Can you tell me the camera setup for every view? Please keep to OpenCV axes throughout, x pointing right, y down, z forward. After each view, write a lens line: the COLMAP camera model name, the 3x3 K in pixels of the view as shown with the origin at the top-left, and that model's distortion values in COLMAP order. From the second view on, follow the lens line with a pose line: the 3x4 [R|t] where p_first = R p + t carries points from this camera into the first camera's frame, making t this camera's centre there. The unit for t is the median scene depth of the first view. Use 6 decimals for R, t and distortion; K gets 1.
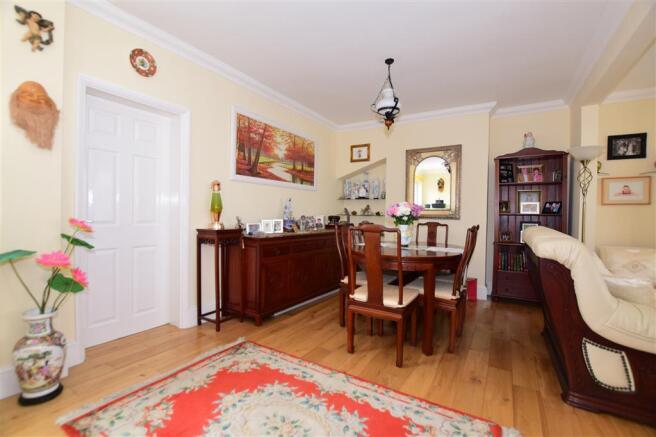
lens RADIAL K [[293.2, 0, 328.3], [0, 293.2, 214.0], [0, 0, 1]] dist [-0.029619, 0.000138]
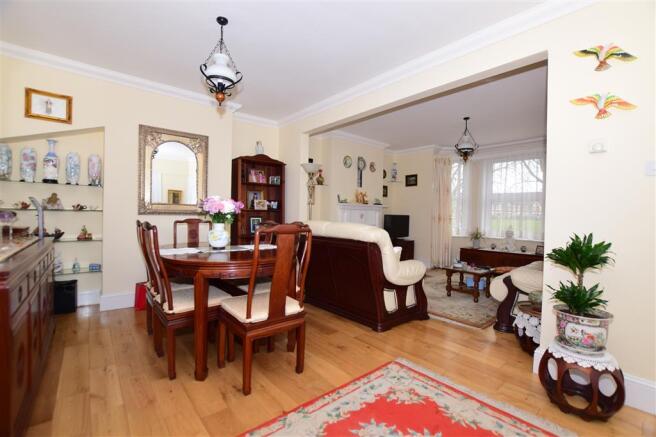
lens RADIAL K [[293.2, 0, 328.3], [0, 293.2, 214.0], [0, 0, 1]] dist [-0.029619, 0.000138]
pose [[0.303255, -0.012793, 0.952823, -0.461833], [-0.014084, 0.999740, 0.017905, -0.010080], [-0.952805, -0.018849, 0.302996, 0.461913]]
